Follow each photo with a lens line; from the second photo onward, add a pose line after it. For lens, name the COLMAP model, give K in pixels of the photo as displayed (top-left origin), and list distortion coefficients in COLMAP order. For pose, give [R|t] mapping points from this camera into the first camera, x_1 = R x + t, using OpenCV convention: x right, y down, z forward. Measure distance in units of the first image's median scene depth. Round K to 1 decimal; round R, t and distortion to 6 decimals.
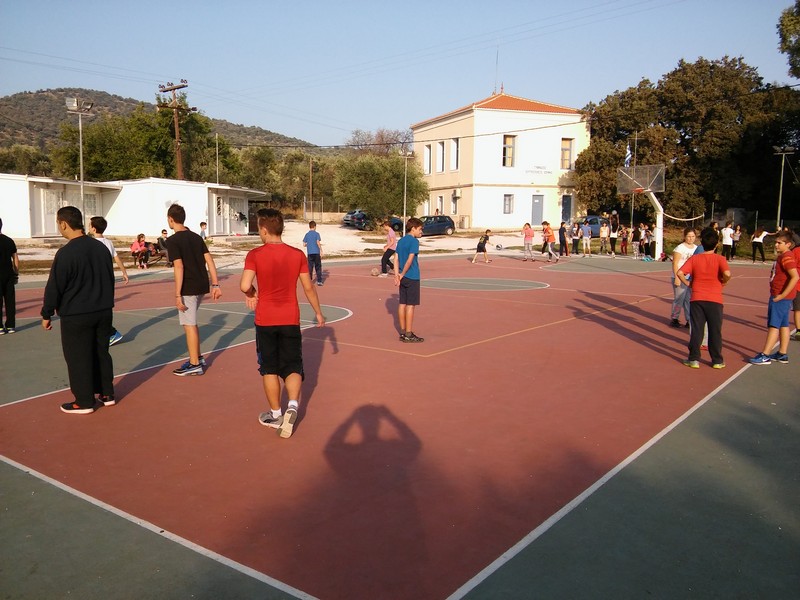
lens RADIAL K [[673.8, 0, 400.0], [0, 673.8, 300.0], [0, 0, 1]] dist [0.008782, 0.000047]
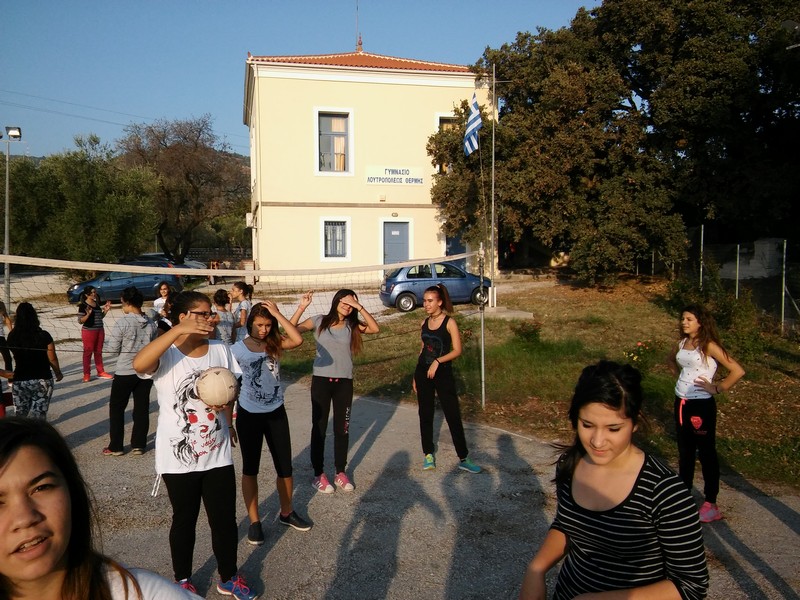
lens RADIAL K [[690.7, 0, 400.0], [0, 690.7, 300.0], [0, 0, 1]] dist [0.011855, -0.010499]
pose [[0.989340, -0.004455, -0.145555, 0.292880], [-0.005527, 0.997663, -0.068101, -0.056286], [0.145518, 0.068180, 0.987004, 0.463875]]
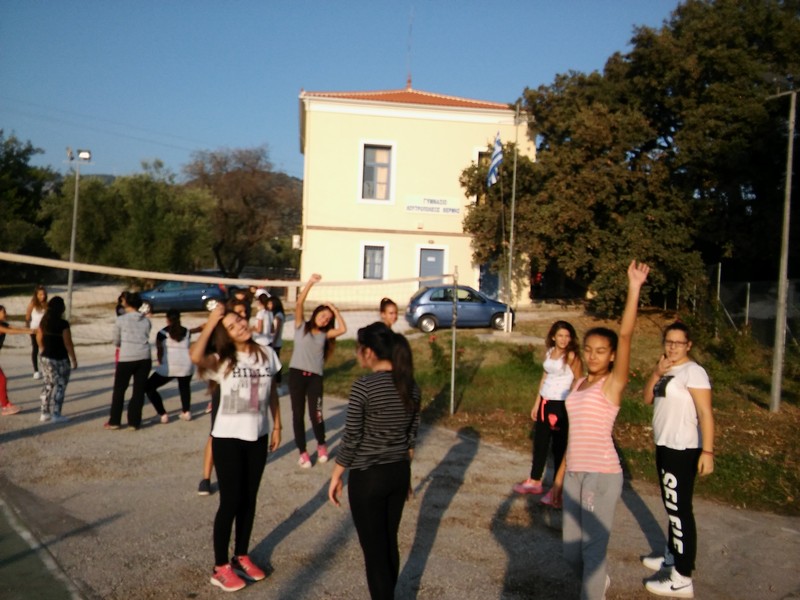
lens RADIAL K [[673.8, 0, 400.0], [0, 673.8, 300.0], [0, 0, 1]] dist [0.008782, 0.000047]
pose [[0.973070, 0.034773, -0.227871, 0.314567], [-0.059553, 0.992919, -0.102787, -0.053216], [0.222683, 0.113590, 0.968251, 0.452598]]
